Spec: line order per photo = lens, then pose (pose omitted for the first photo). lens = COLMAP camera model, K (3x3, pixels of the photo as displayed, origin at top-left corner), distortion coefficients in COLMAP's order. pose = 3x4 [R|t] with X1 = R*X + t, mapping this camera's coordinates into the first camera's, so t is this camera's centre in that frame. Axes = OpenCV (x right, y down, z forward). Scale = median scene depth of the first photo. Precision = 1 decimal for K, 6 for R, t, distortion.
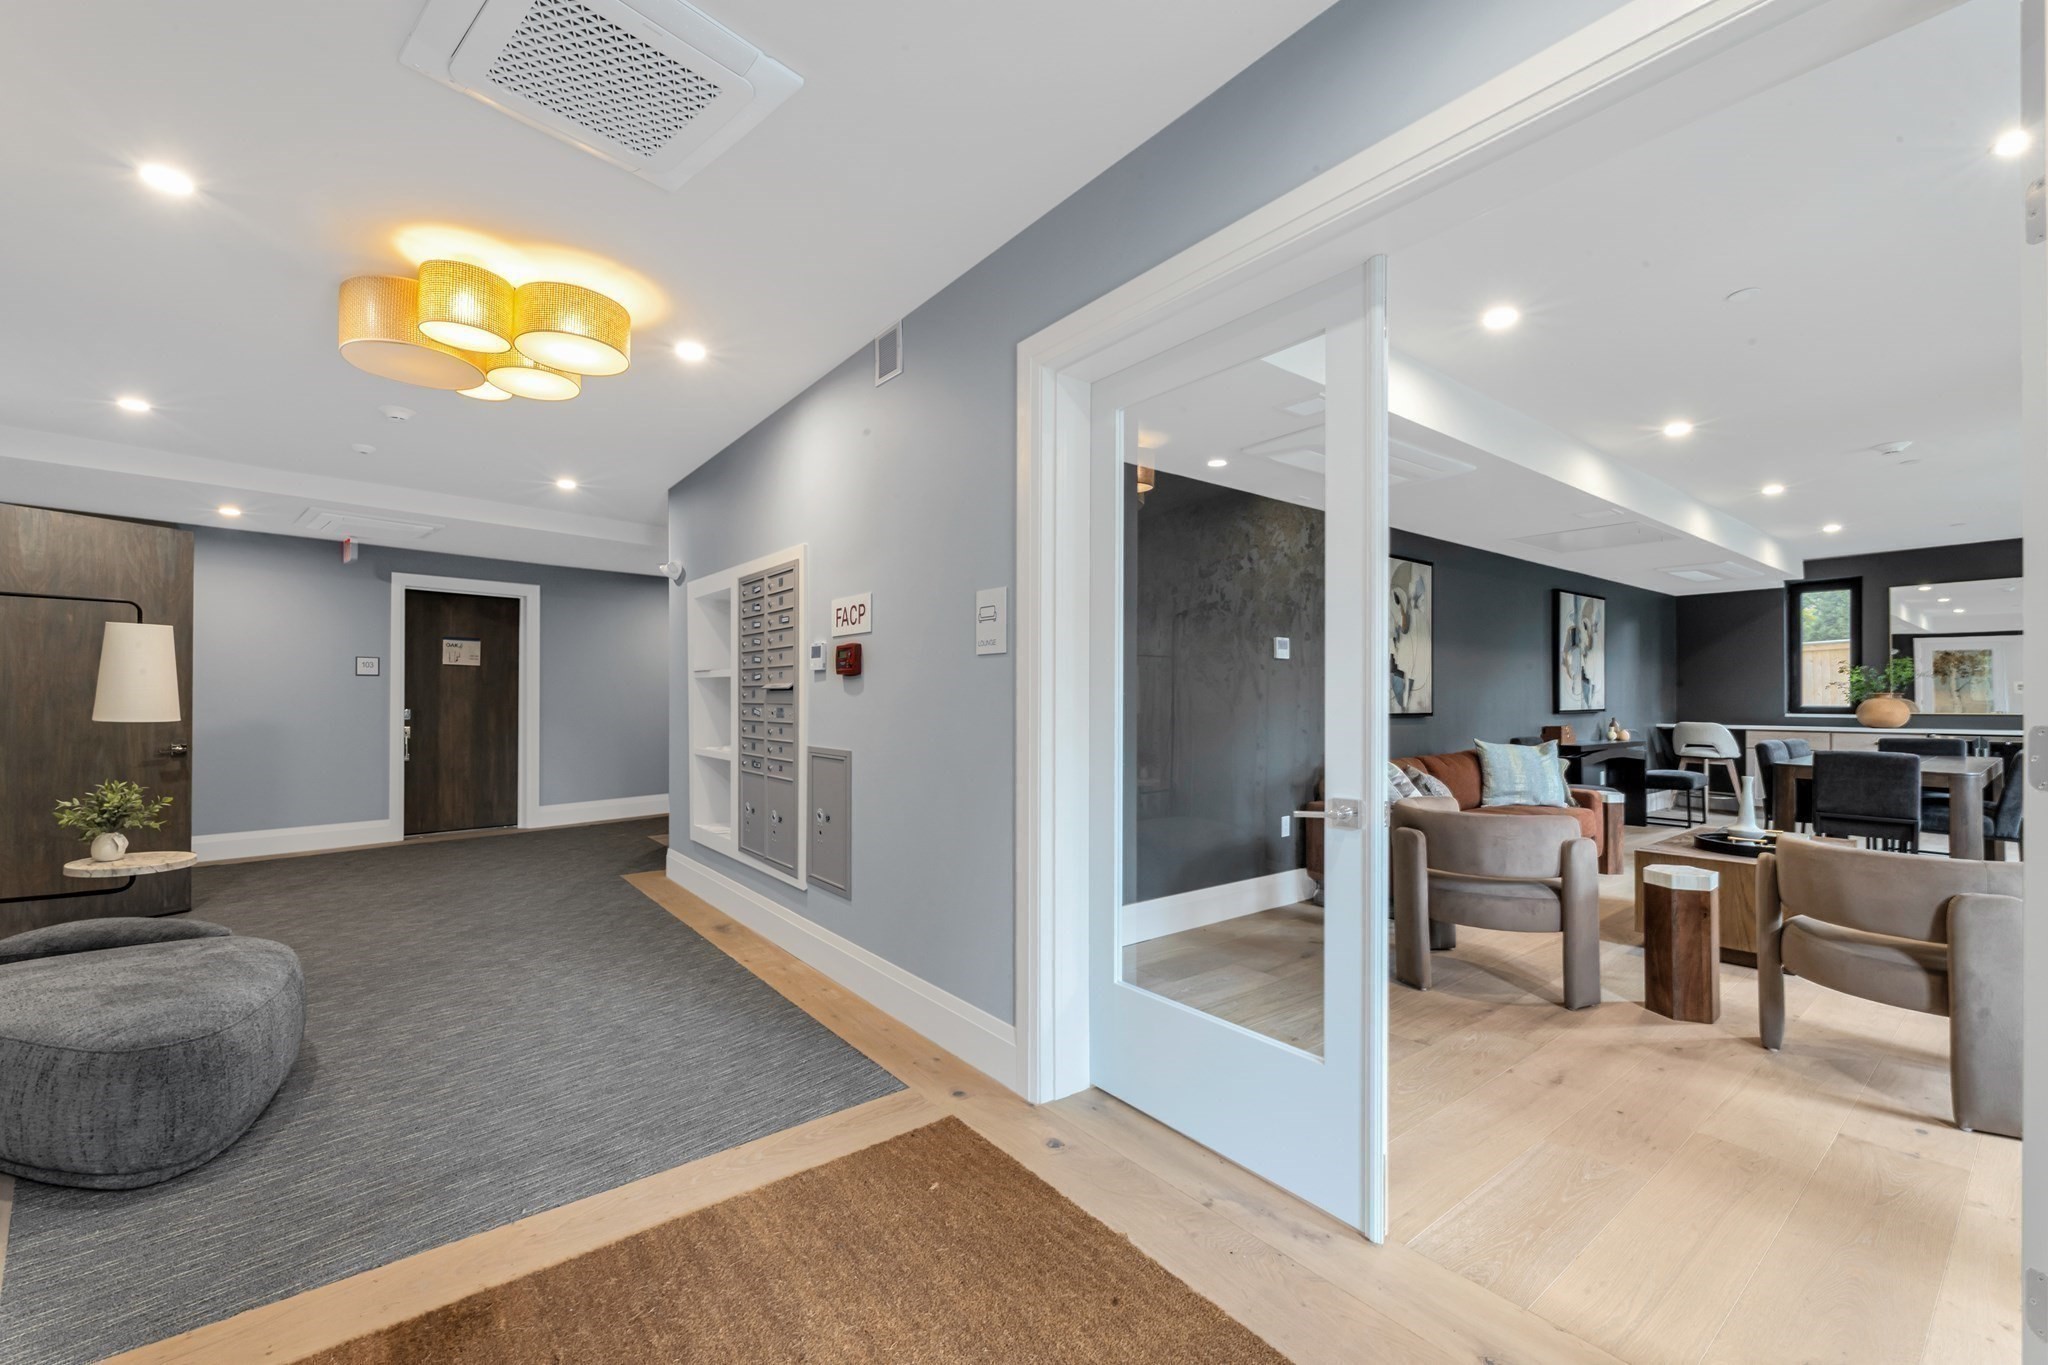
lens RADIAL K [[807.4, 0, 1037.2], [0, 807.4, 693.7], [0, 0, 1]] dist [0.000570, 0.000227]
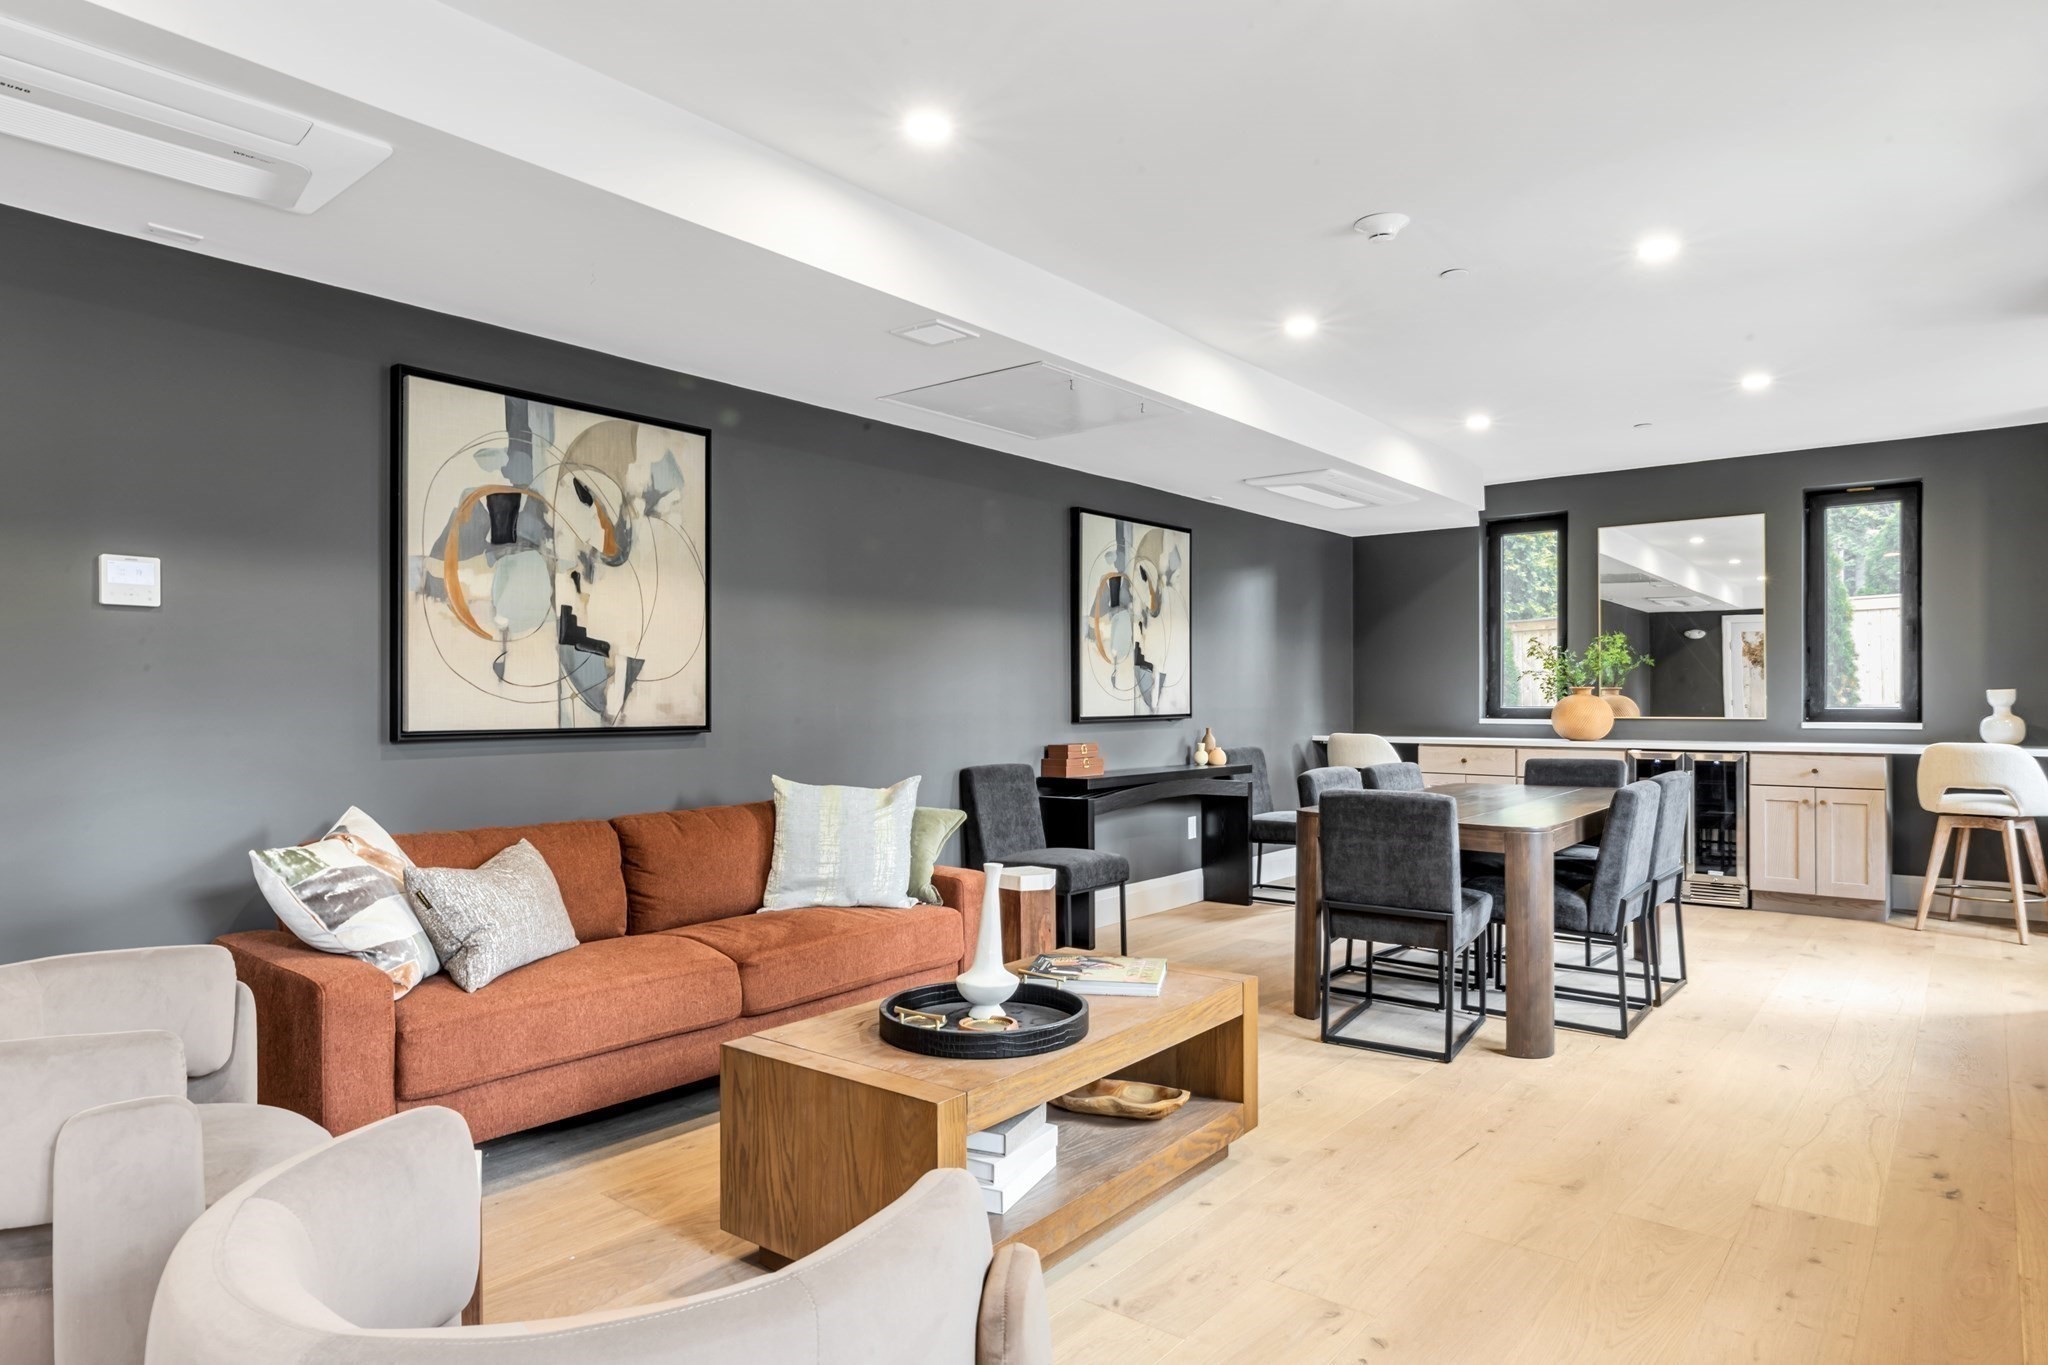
lens RADIAL K [[1168.4, 0, 1028.8], [0, 1168.4, 702.3], [0, 0, 1]] dist [-0.001838, -0.005811]
pose [[0.972682, -0.004094, 0.232108, 0.428762], [0.001943, 0.999953, 0.009495, 0.002077], [-0.232136, -0.008785, 0.972644, 0.198224]]
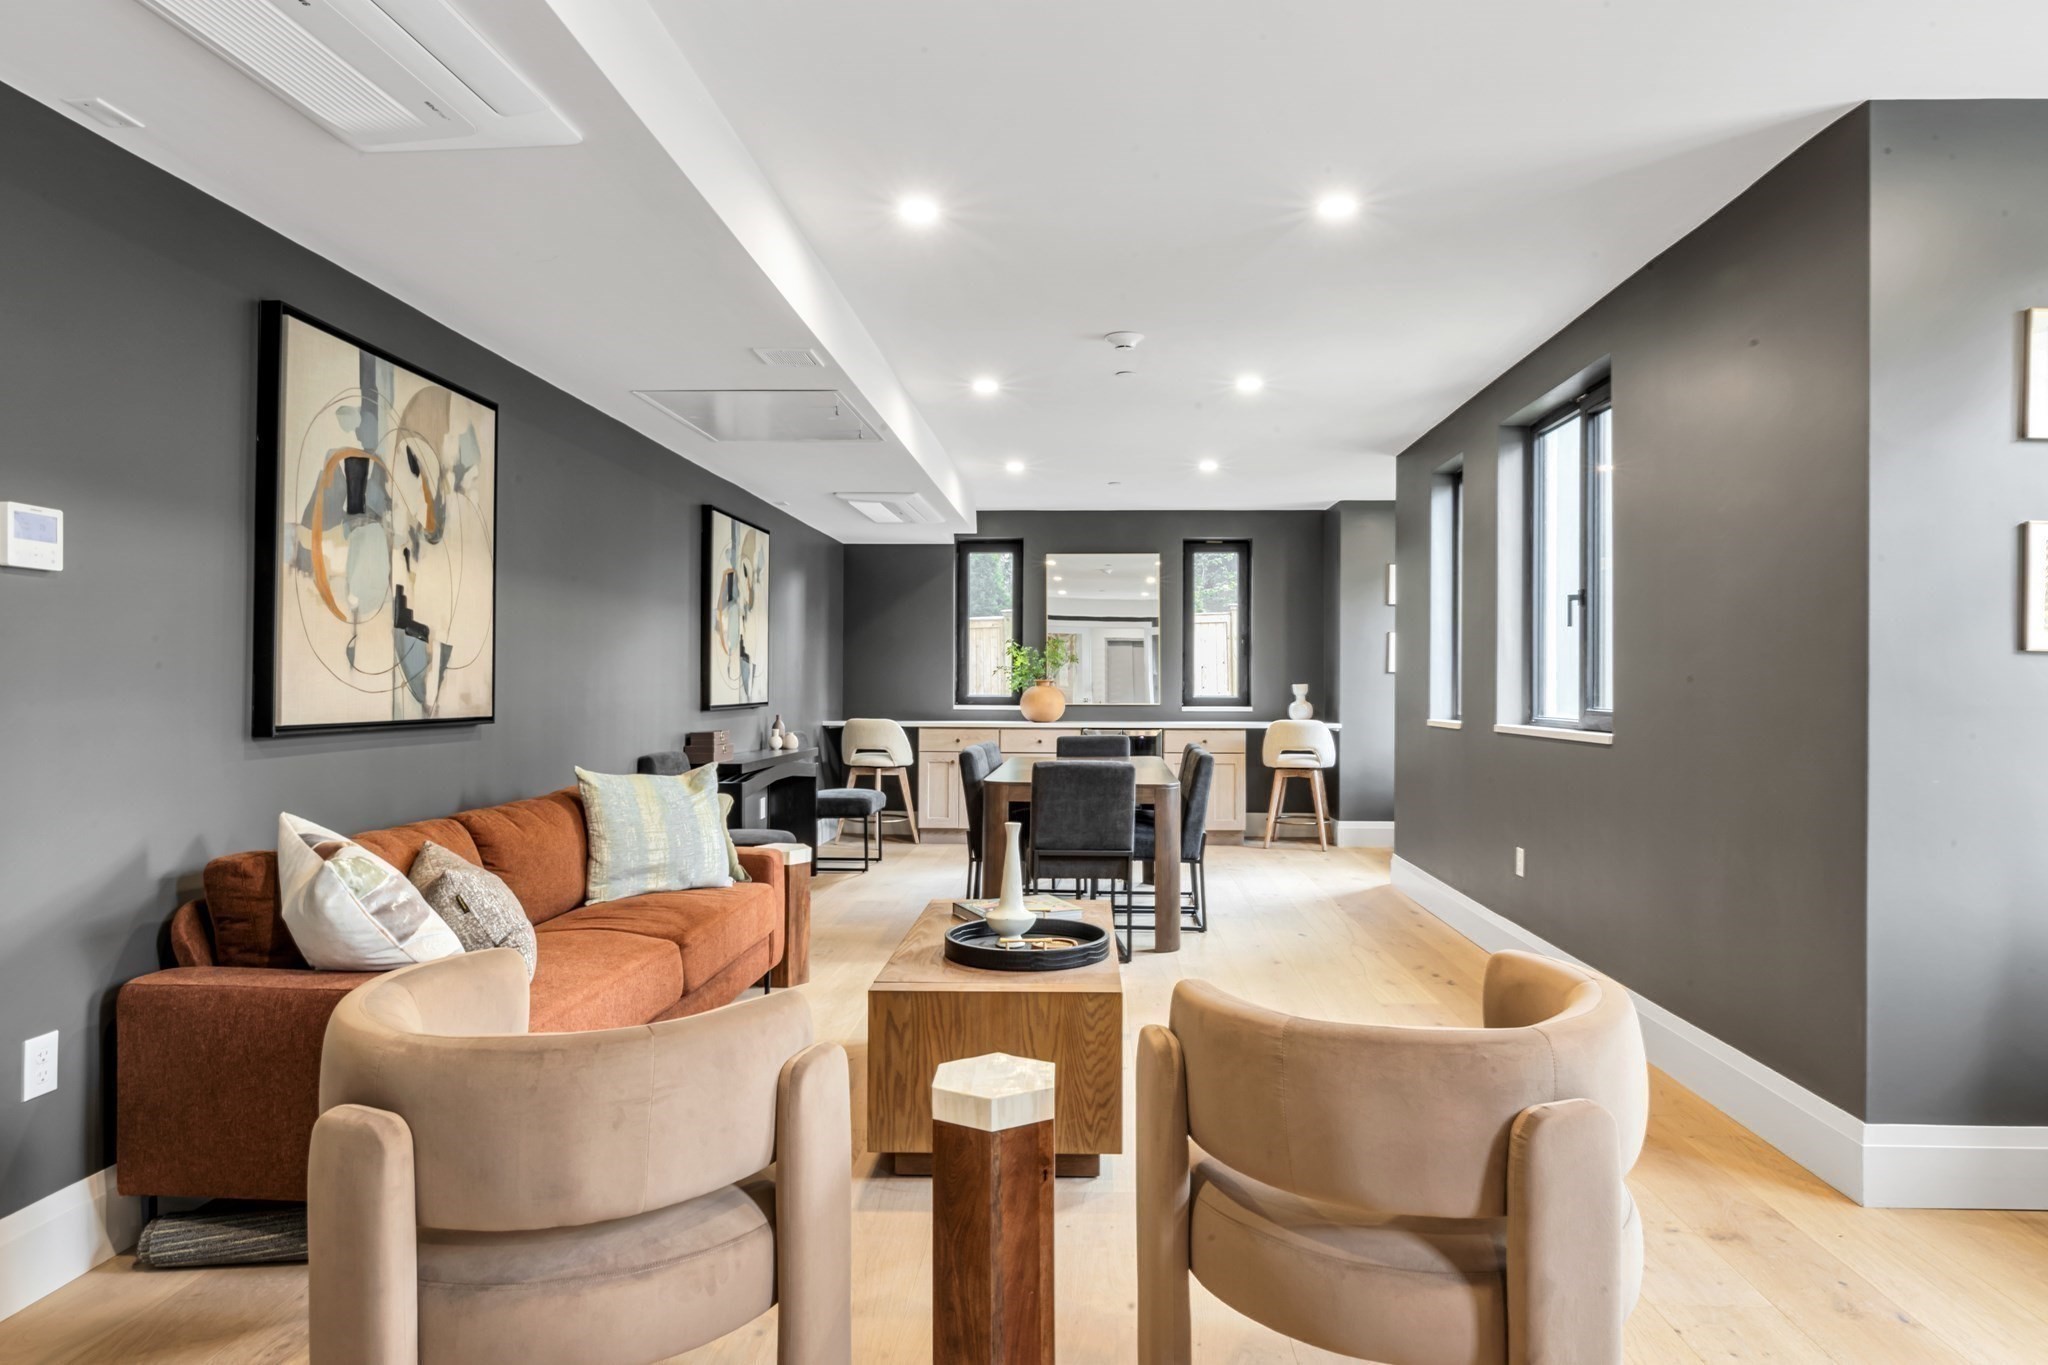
lens RADIAL K [[1168.4, 0, 1028.6], [0, 1168.4, 671.7], [0, 0, 1]] dist [-0.001838, -0.005811]
pose [[0.651847, 0.010719, 0.758275, 0.142347], [-0.007888, 0.999942, -0.007354, -0.000130], [-0.758309, -0.001188, 0.651894, 0.255221]]
